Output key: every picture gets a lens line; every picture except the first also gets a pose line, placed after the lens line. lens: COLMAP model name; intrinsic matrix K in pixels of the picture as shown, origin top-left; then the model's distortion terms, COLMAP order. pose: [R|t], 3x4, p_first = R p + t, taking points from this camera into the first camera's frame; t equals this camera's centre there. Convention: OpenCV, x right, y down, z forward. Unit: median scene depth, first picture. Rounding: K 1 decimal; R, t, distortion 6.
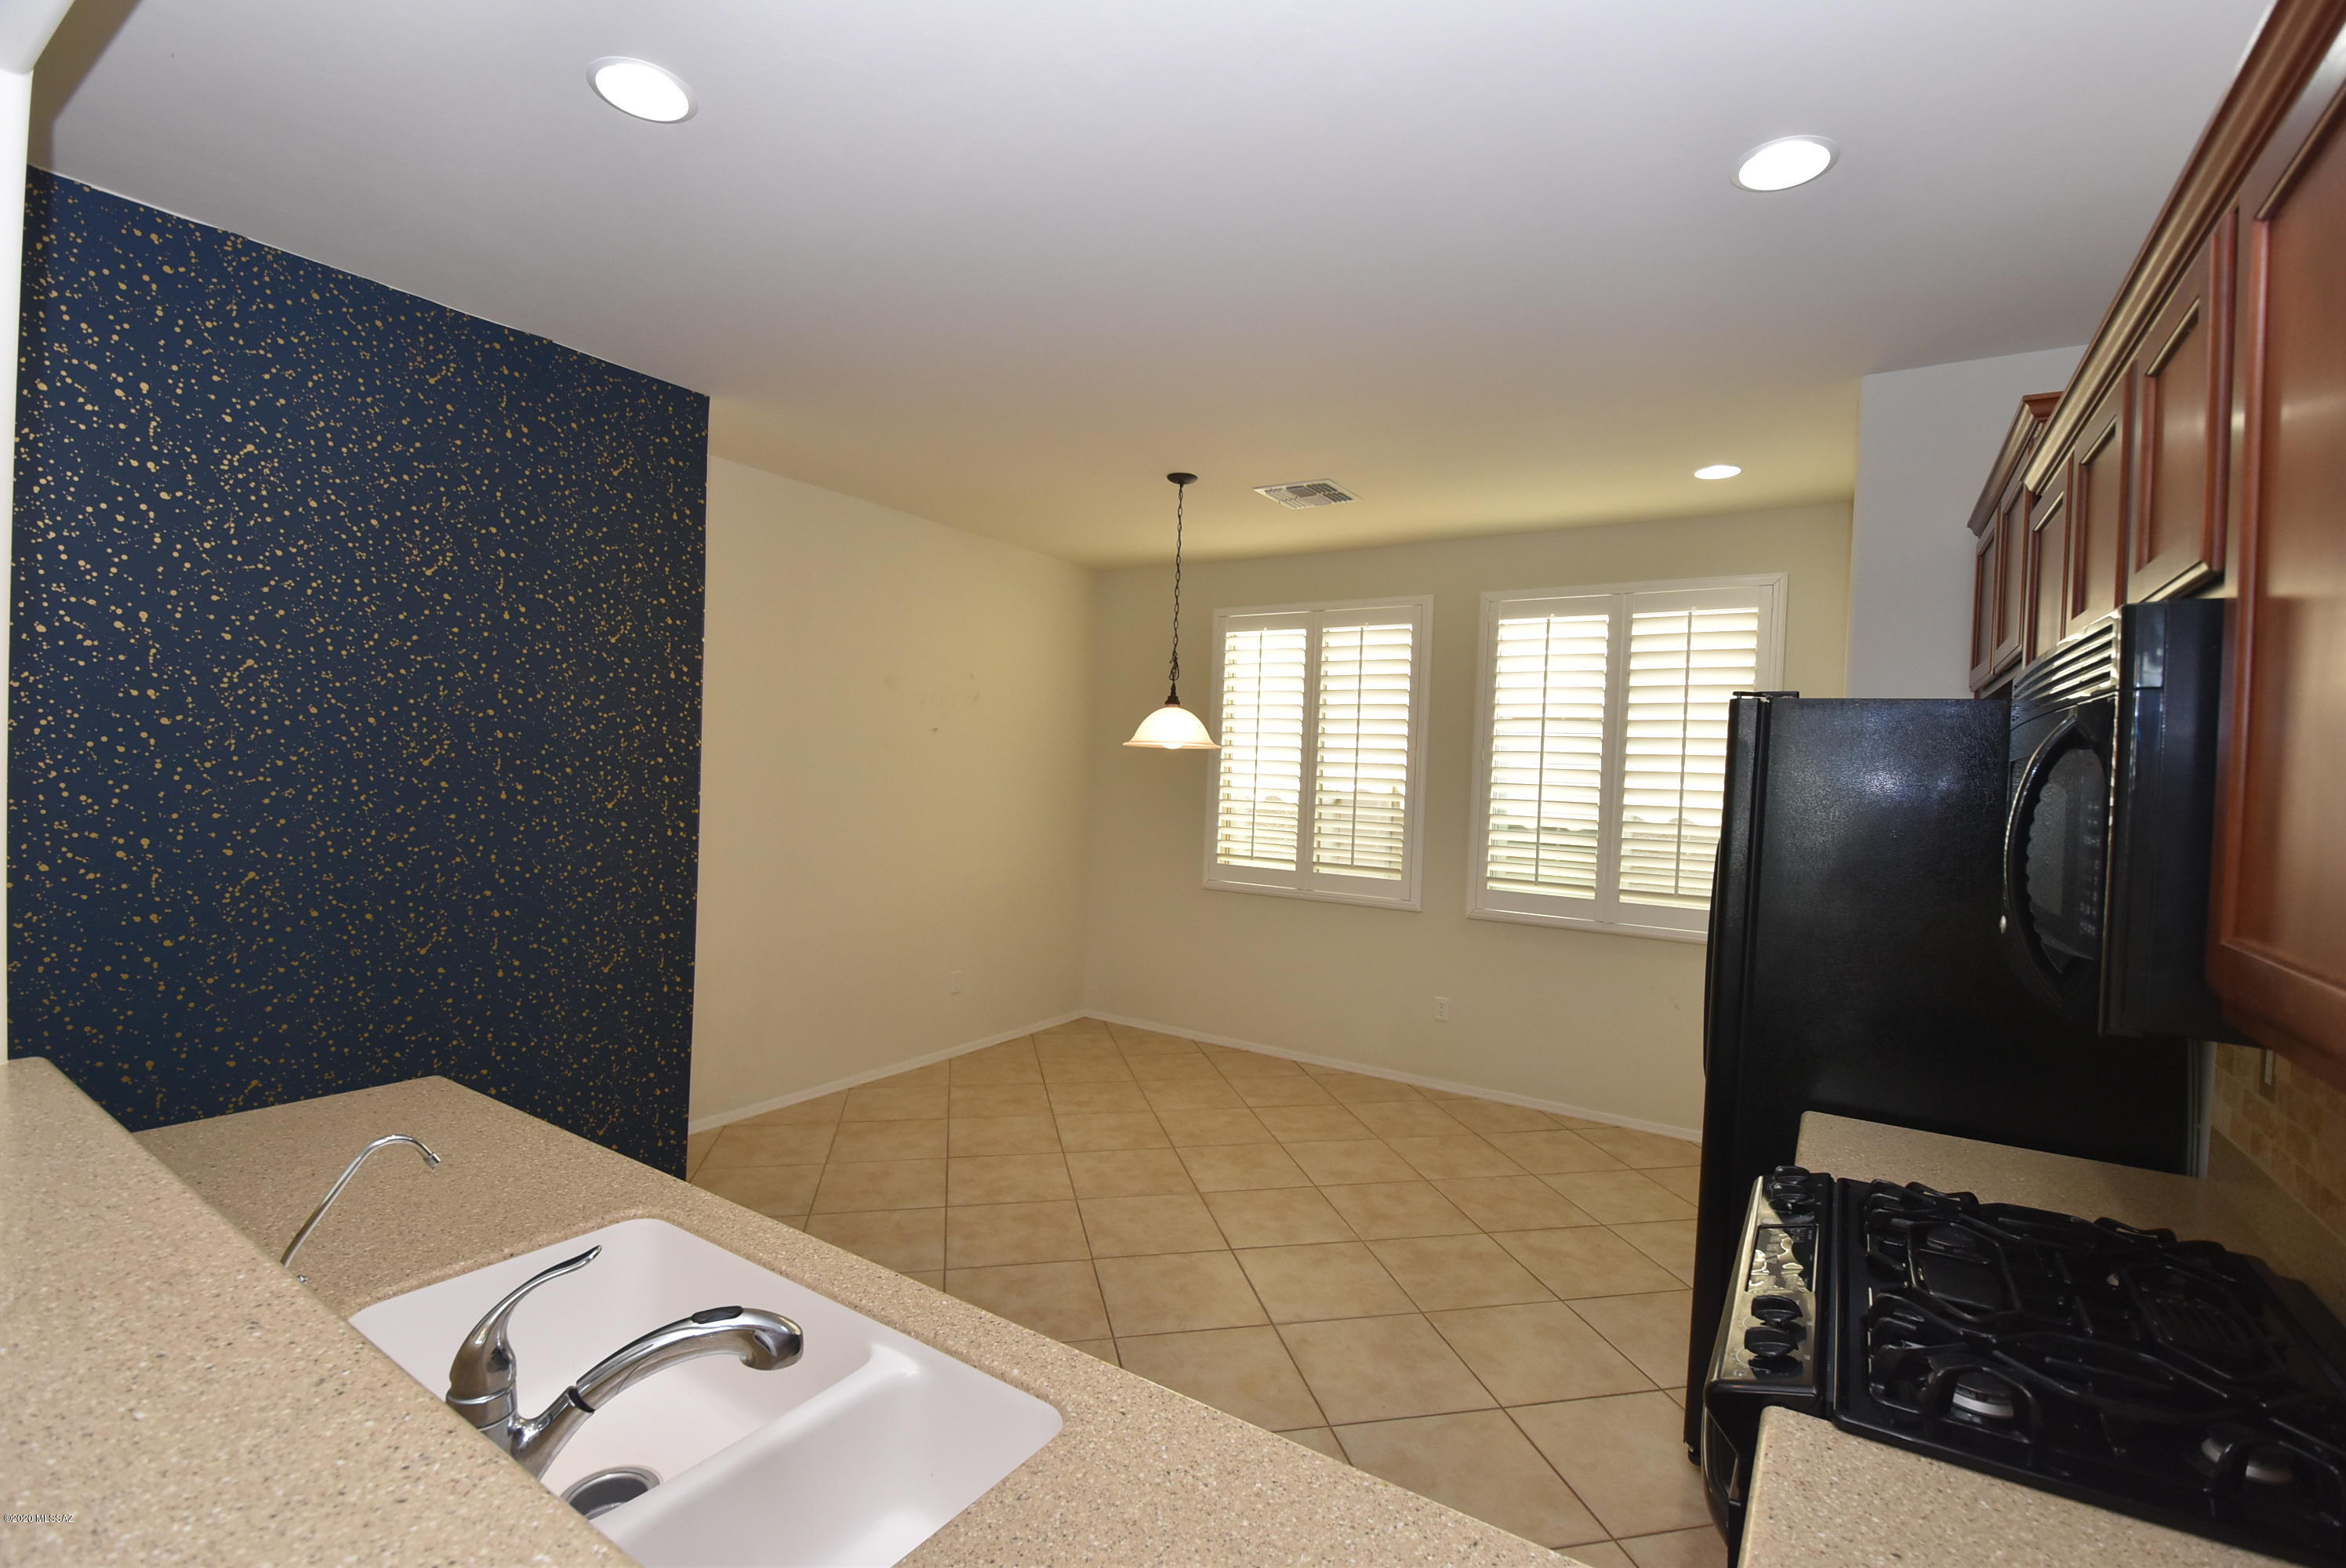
lens RADIAL K [[1053.6, 0, 1203.6], [0, 1053.6, 793.0], [0, 0, 1]] dist [0.013097, -0.020537]
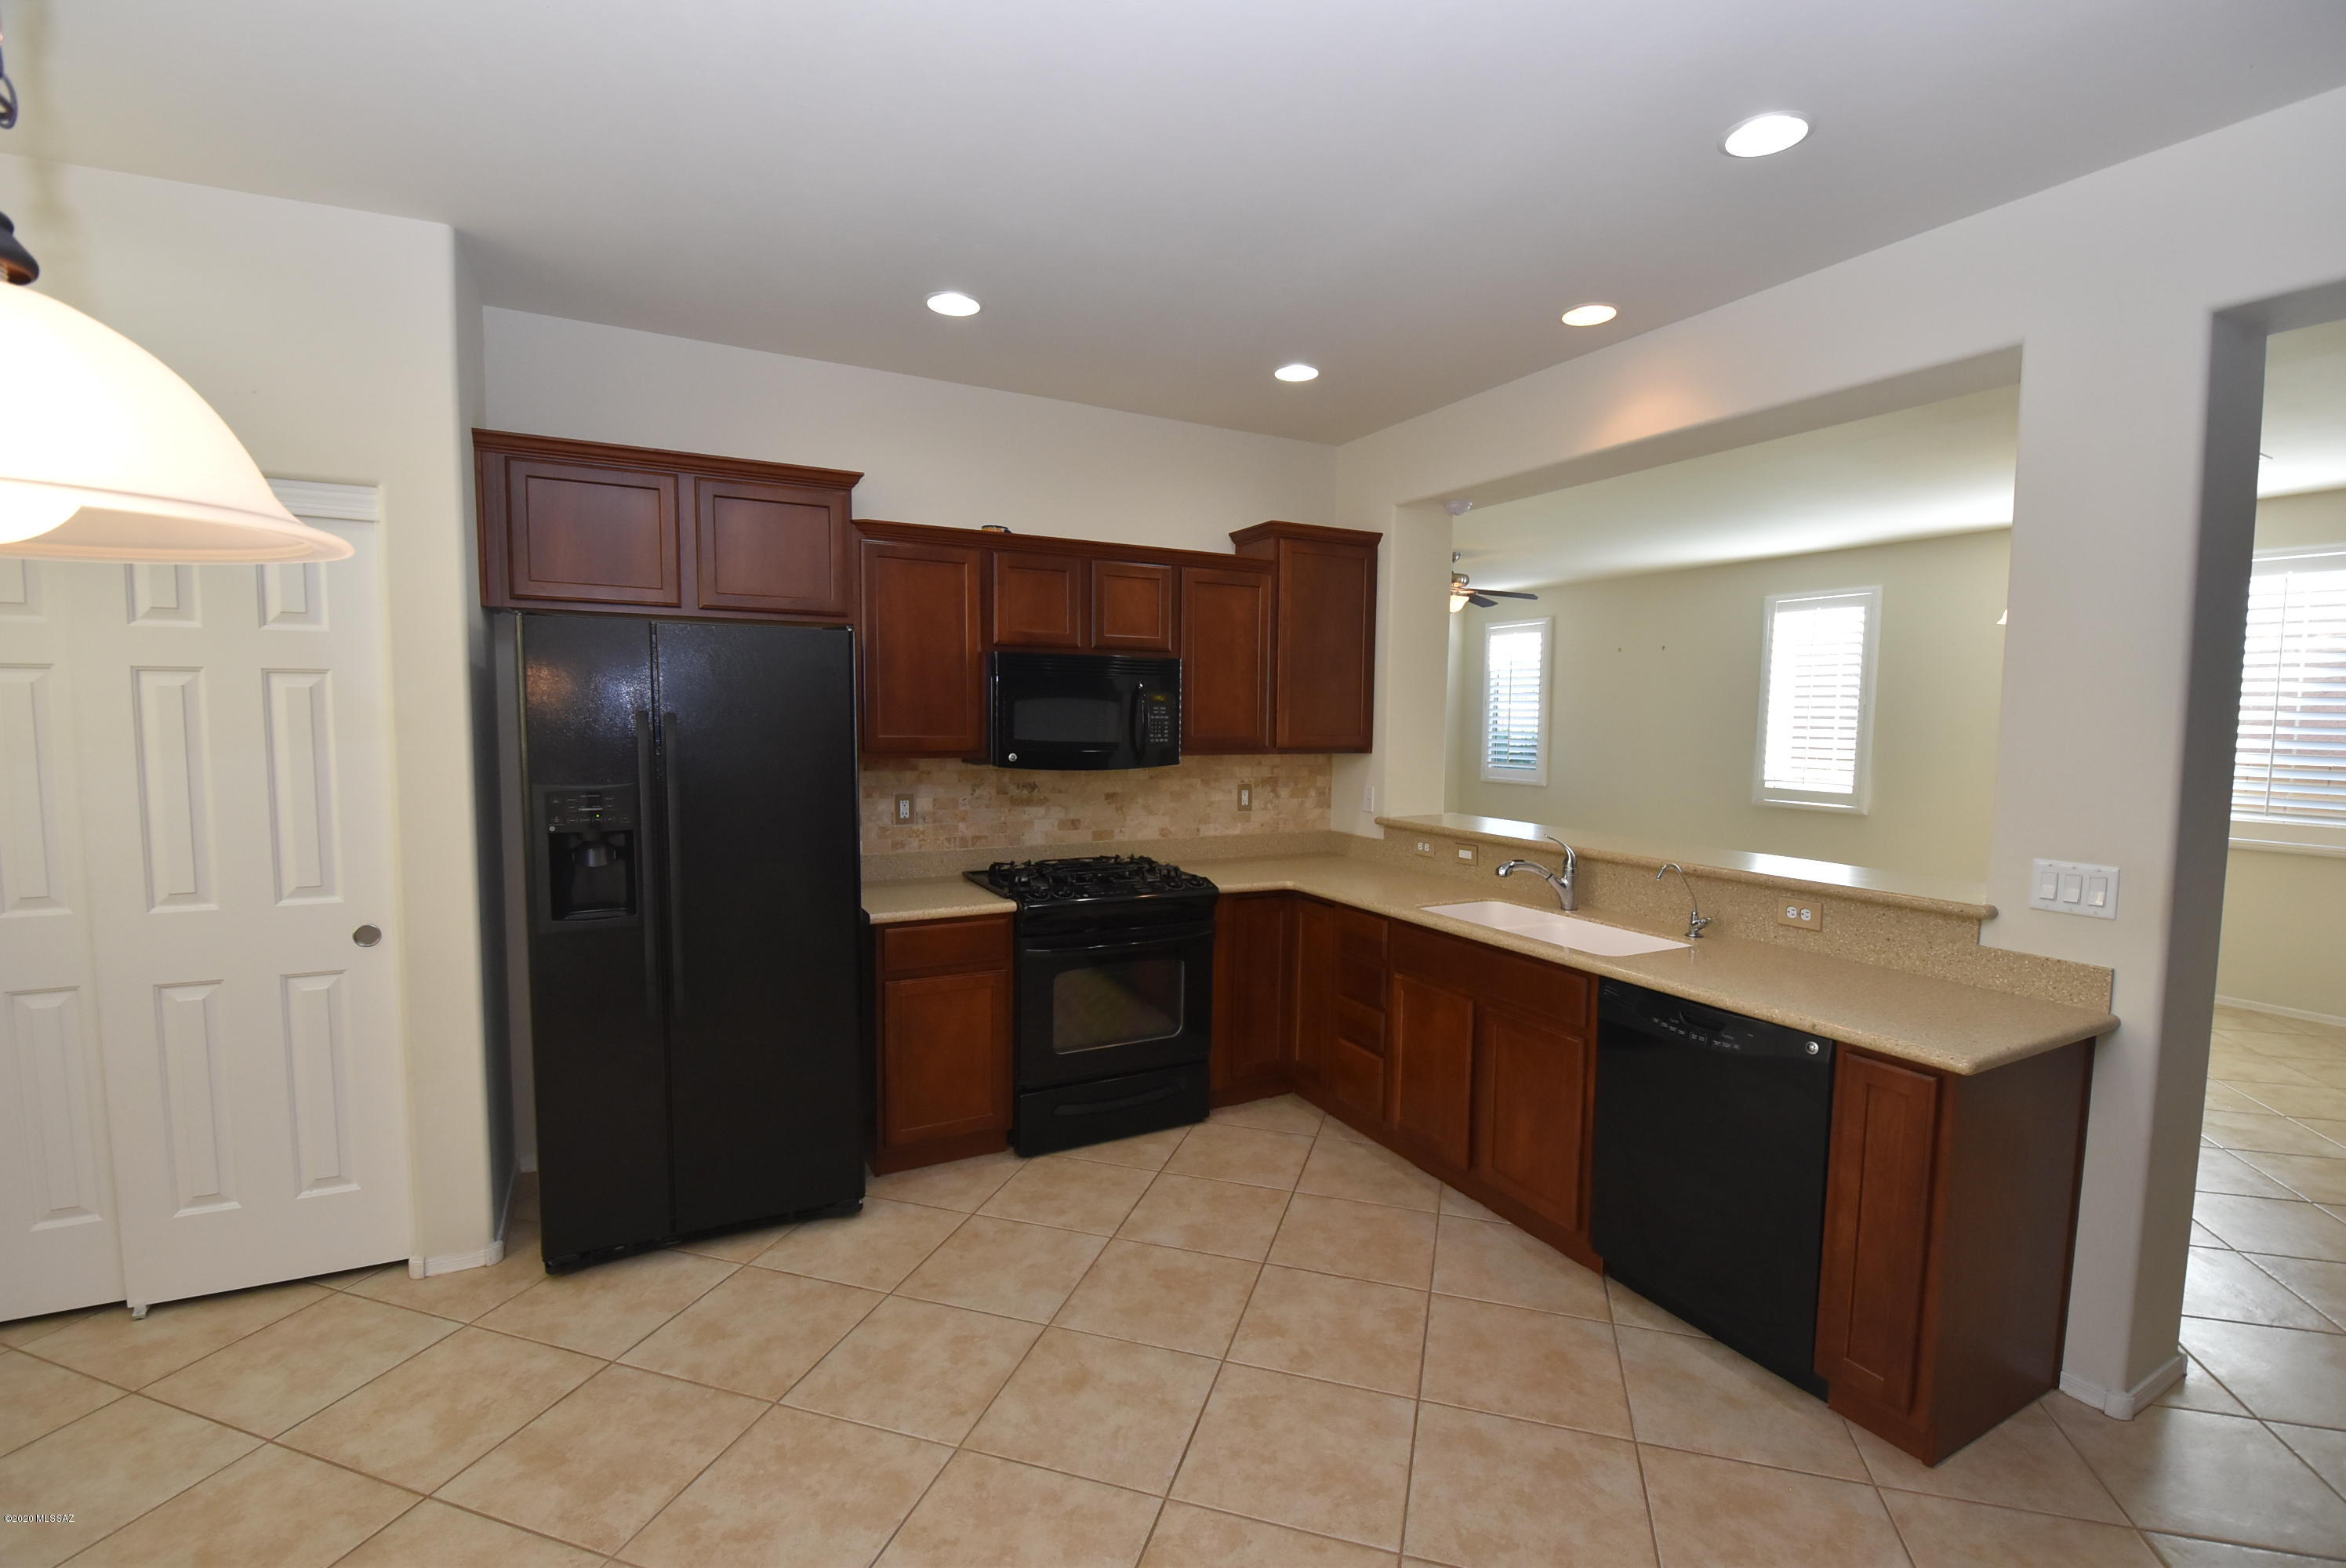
lens RADIAL K [[1053.6, 0, 1160.2], [0, 1053.6, 775.9], [0, 0, 1]] dist [0.013097, -0.020537]
pose [[-0.863204, -0.086055, 0.497467, -0.262107], [-0.037221, 0.993532, 0.107281, -0.034137], [-0.503481, 0.074089, -0.860824, 1.036319]]
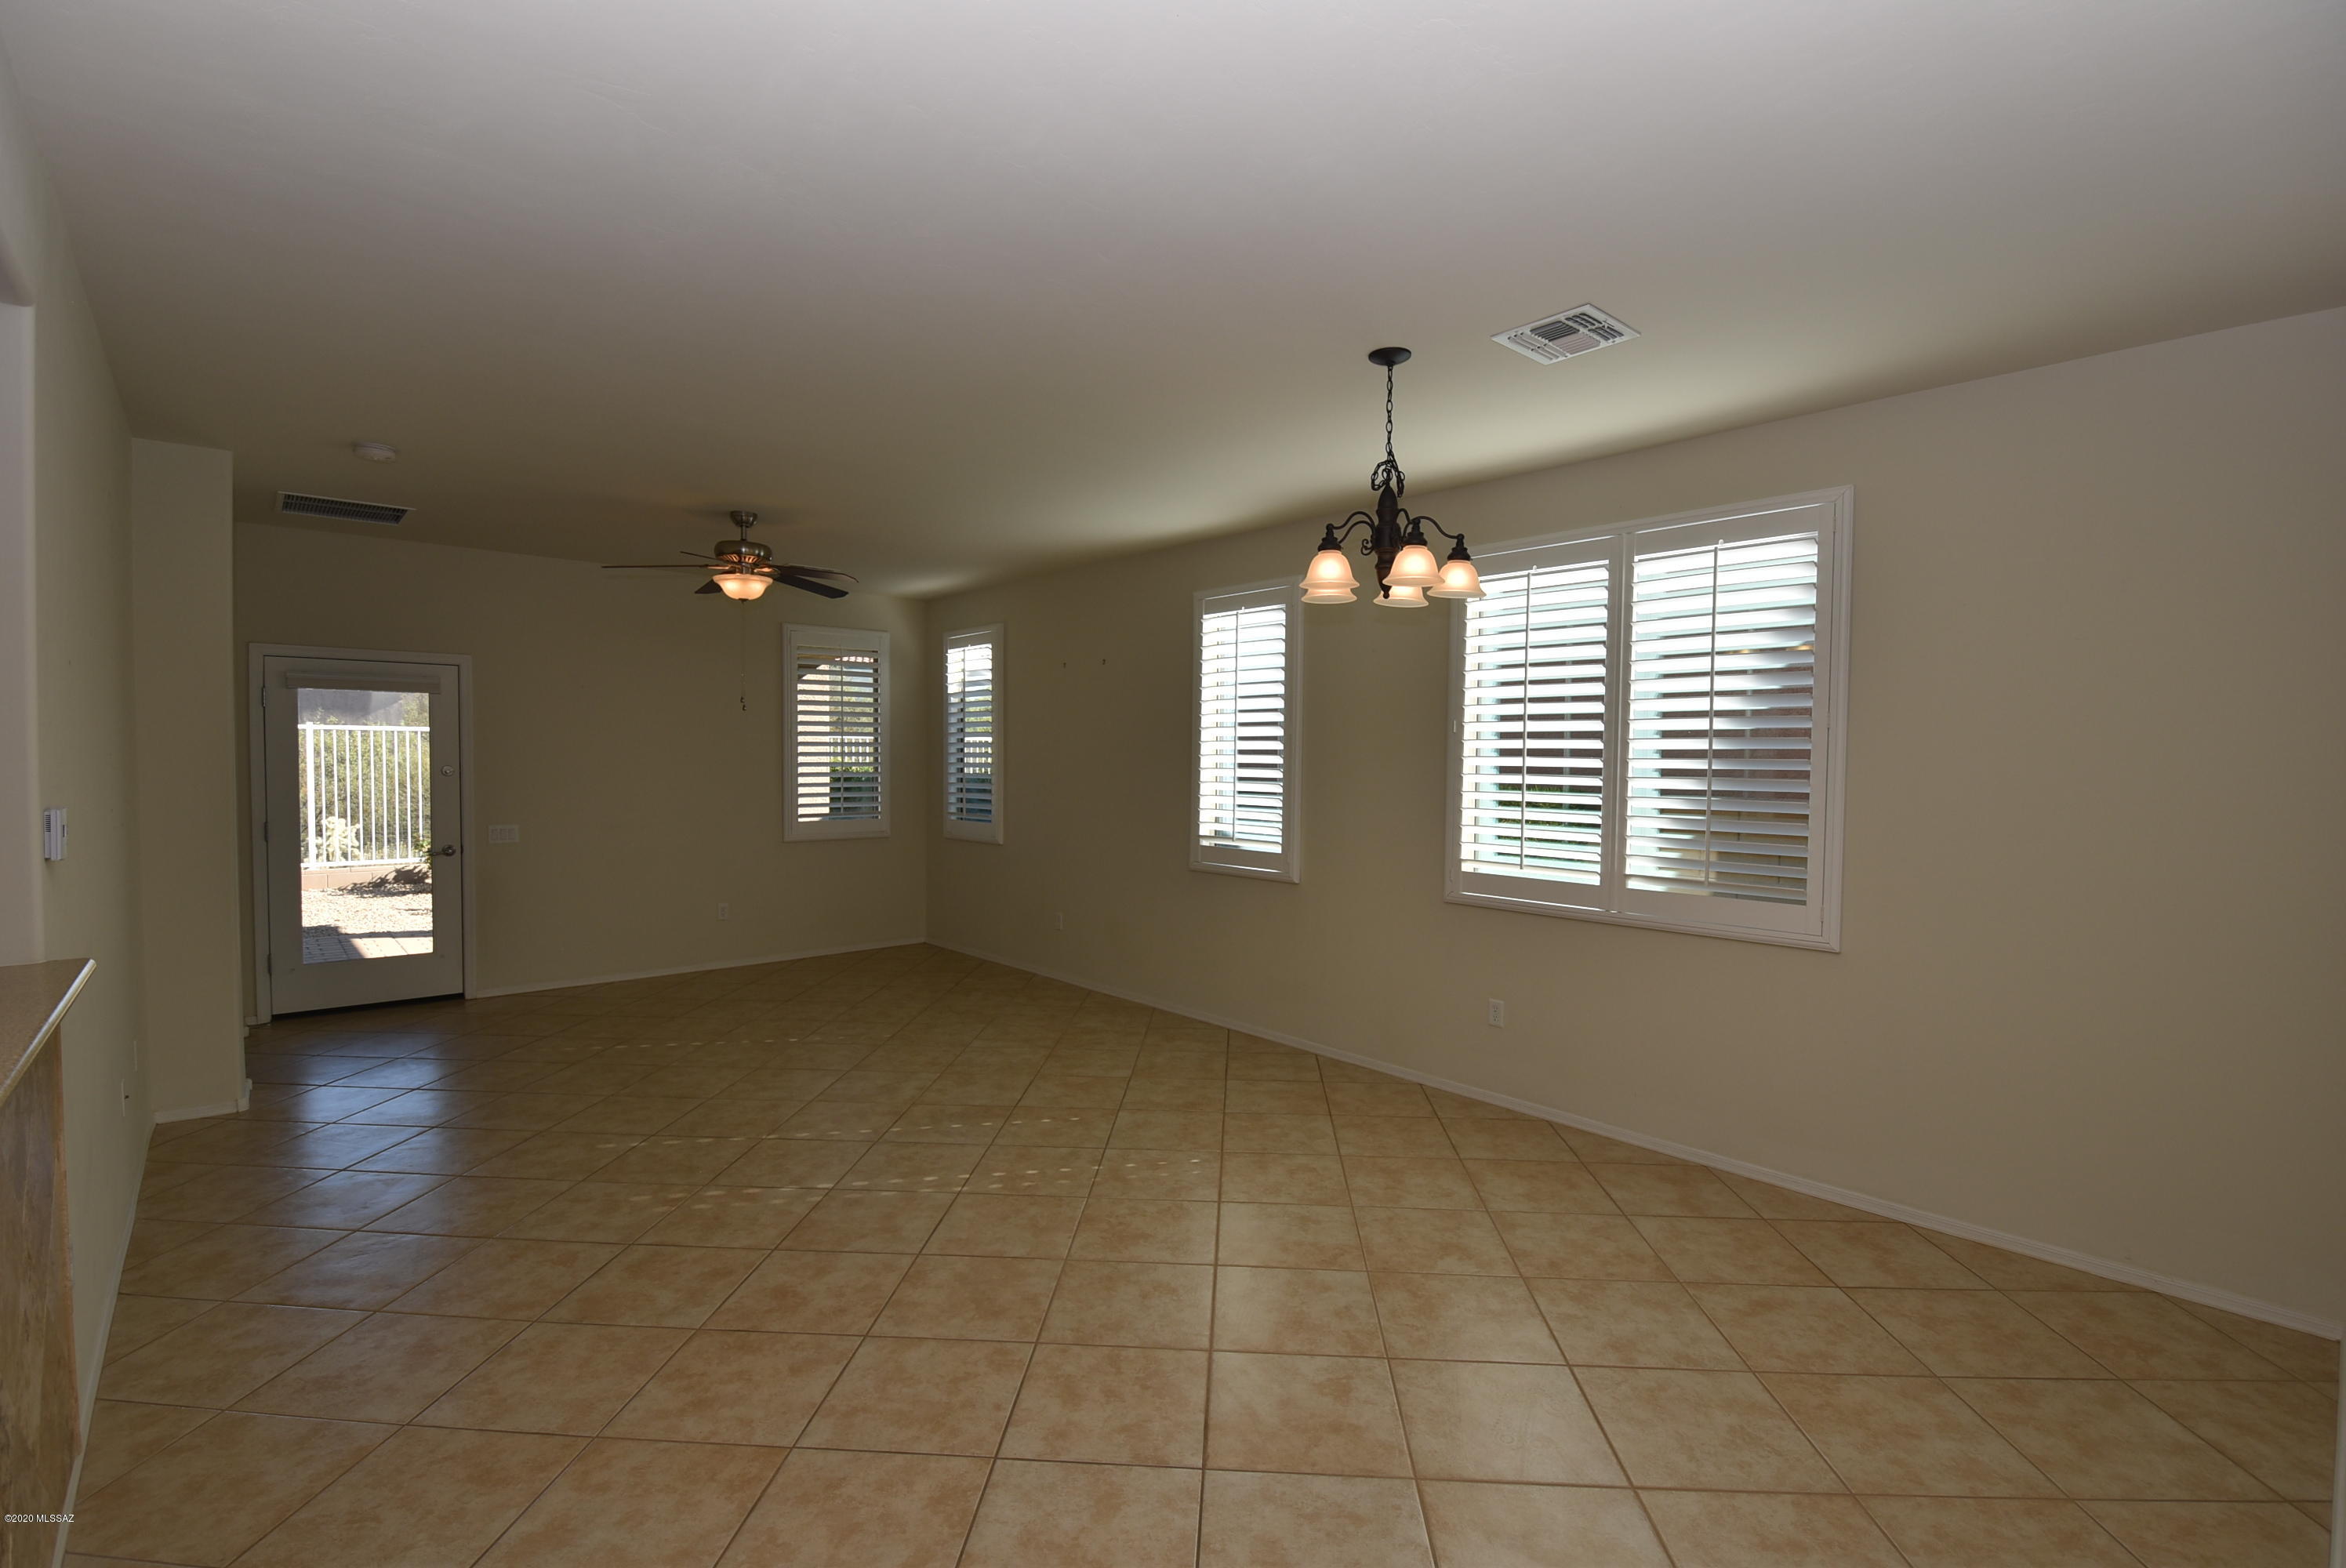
lens RADIAL K [[1053.6, 0, 1180.2], [0, 1053.6, 796.6], [0, 0, 1]] dist [0.013097, -0.020537]
pose [[-0.957958, -0.063515, 0.279791, -0.611344], [-0.043281, 0.996020, 0.077918, -0.028466], [-0.283627, 0.062532, -0.956894, 0.284202]]
